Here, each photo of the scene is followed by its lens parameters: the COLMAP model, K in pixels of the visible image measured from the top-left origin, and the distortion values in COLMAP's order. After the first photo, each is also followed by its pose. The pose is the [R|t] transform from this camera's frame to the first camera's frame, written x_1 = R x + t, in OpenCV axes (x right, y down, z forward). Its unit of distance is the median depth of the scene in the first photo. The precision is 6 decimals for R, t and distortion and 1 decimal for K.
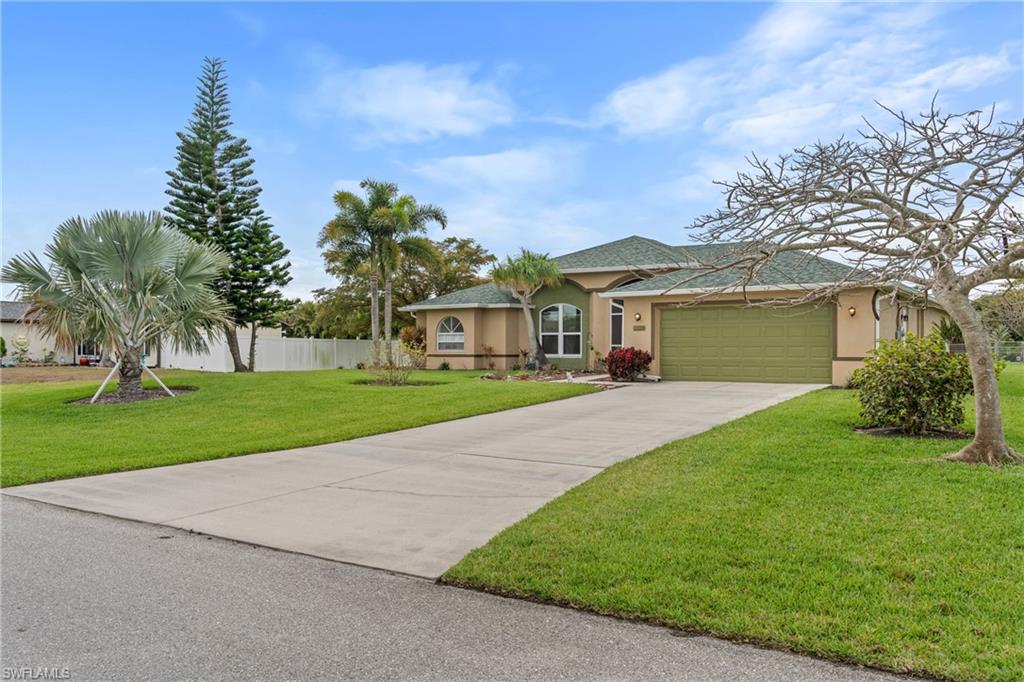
lens RADIAL K [[809.5, 0, 513.6], [0, 809.5, 343.2], [0, 0, 1]] dist [0.006635, 0.000350]
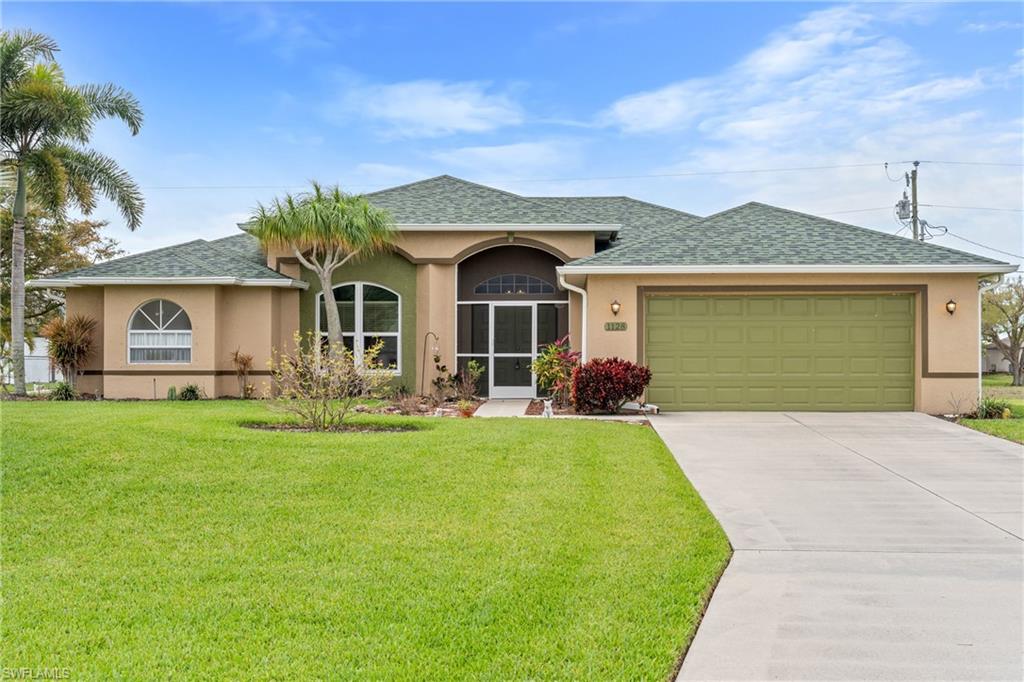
lens RADIAL K [[1258.2, 0, 512.4], [0, 1258.2, 340.7], [0, 0, 1]] dist [-0.030633, 0.000000]
pose [[0.859911, 0.009773, 0.510350, -0.310550], [-0.005012, 0.999930, -0.010703, 0.002102], [-0.510419, 0.006646, 0.859900, 0.174299]]
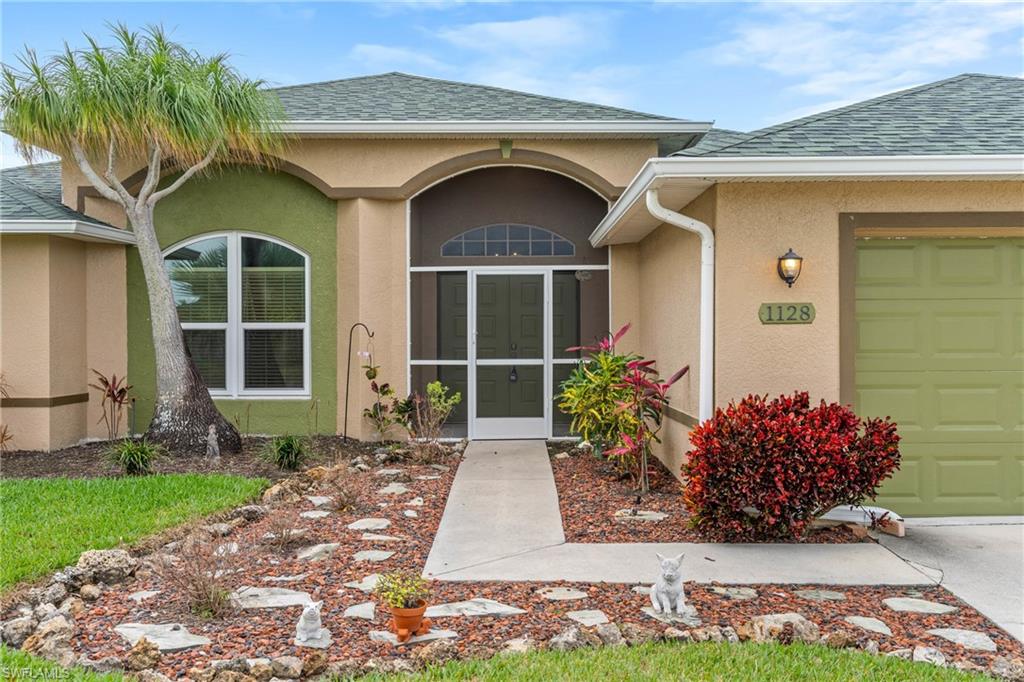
lens RADIAL K [[971.3, 0, 513.0], [0, 971.3, 338.4], [0, 0, 1]] dist [0.005818, 0.000000]
pose [[0.840584, -0.006062, 0.541647, -0.059752], [0.000150, 0.999940, 0.010958, -0.011147], [-0.541681, -0.009130, 0.840534, 0.622118]]
